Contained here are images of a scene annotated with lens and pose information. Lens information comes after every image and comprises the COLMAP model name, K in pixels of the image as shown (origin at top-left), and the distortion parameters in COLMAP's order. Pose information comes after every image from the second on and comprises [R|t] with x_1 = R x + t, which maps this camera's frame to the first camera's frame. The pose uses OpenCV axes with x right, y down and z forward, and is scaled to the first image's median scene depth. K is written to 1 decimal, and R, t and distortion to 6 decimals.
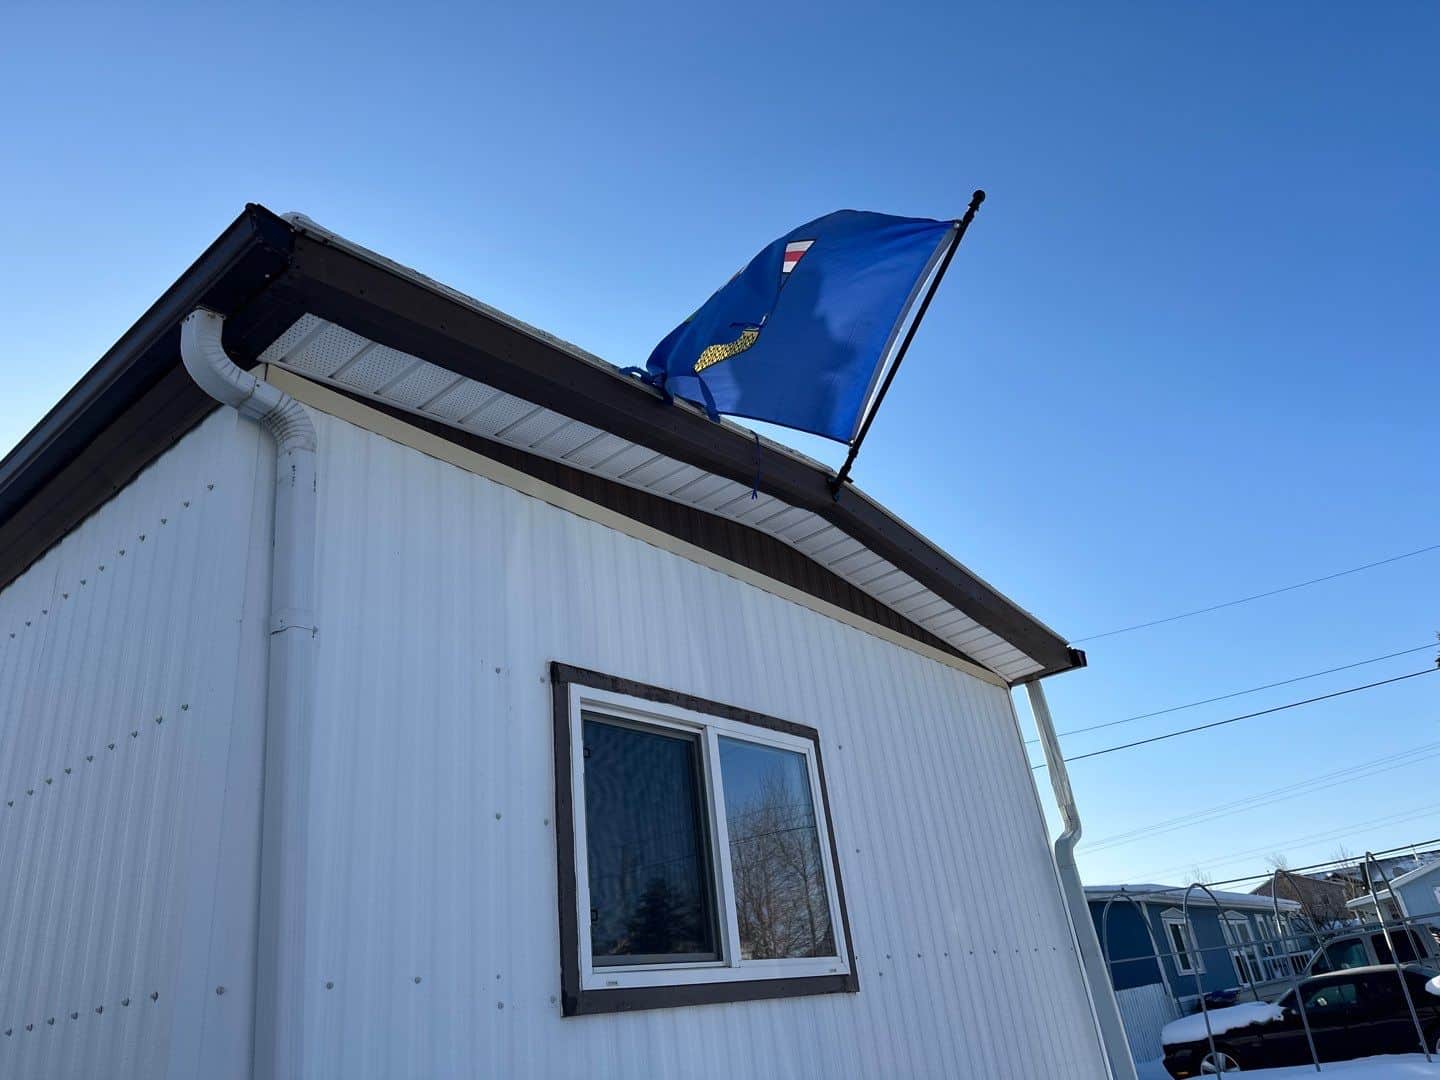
lens RADIAL K [[967.1, 0, 719.2], [0, 967.1, 545.2], [0, 0, 1]] dist [0.068169, -0.099199]
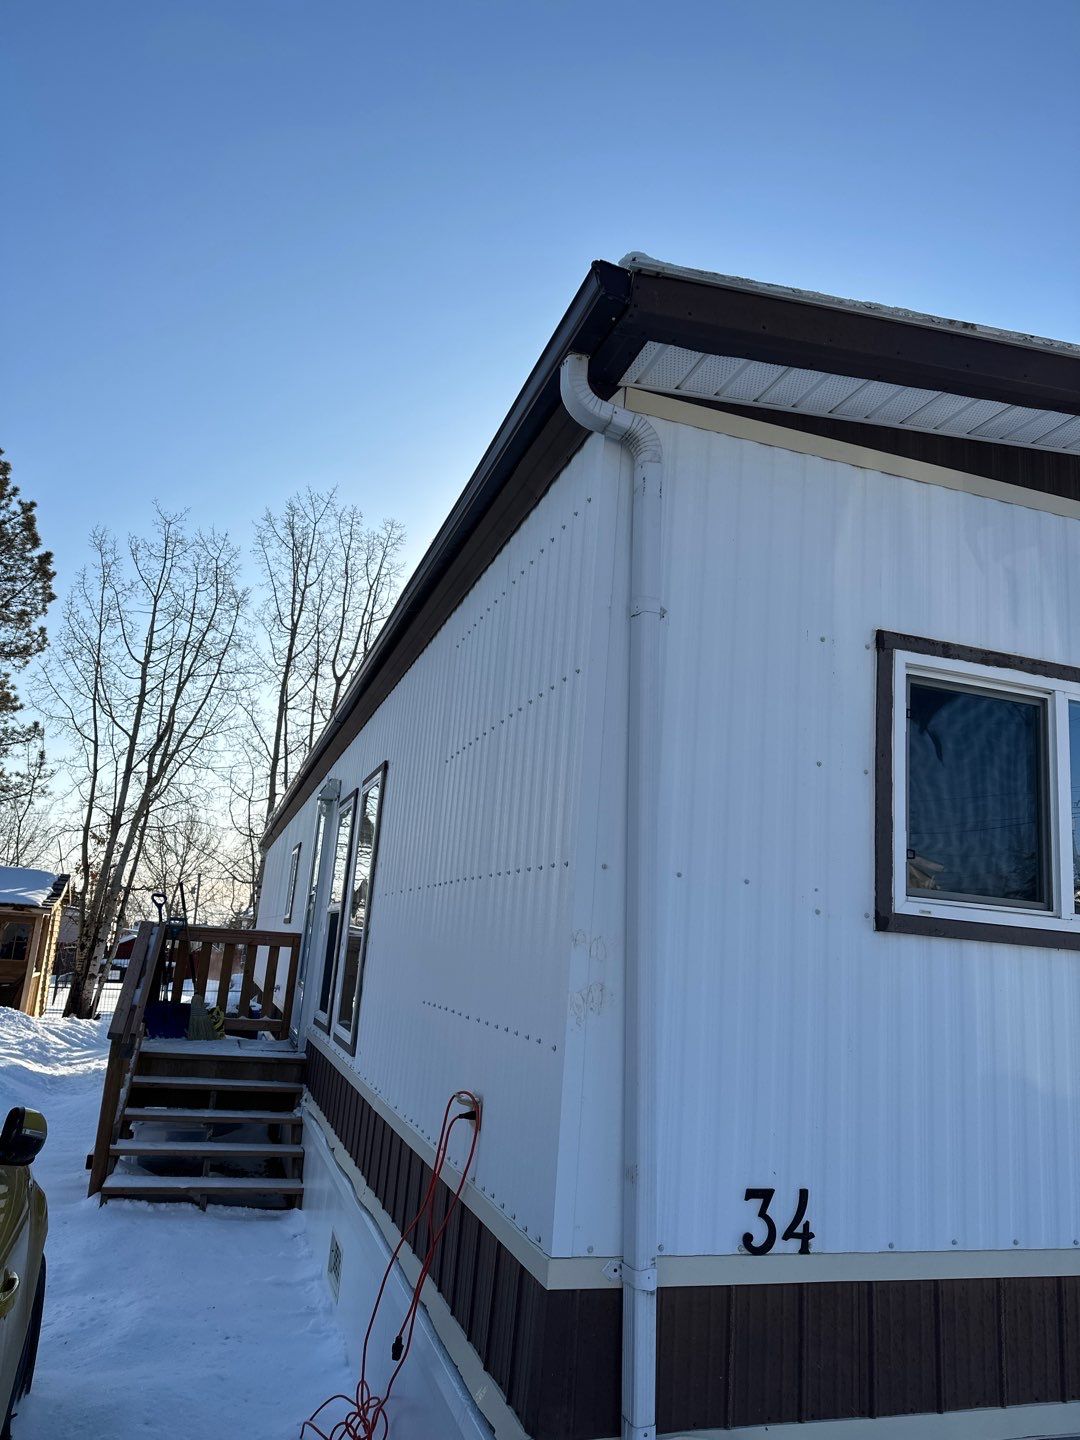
lens RADIAL K [[999.6, 0, 540.0], [0, 999.6, 720.0], [0, 0, 1]] dist [0.047522, -0.066614]
pose [[0.813826, 0.055220, -0.578479, 0.186730], [0.090155, 0.971424, 0.219564, -0.066656], [0.574073, -0.230839, 0.785591, -0.127070]]
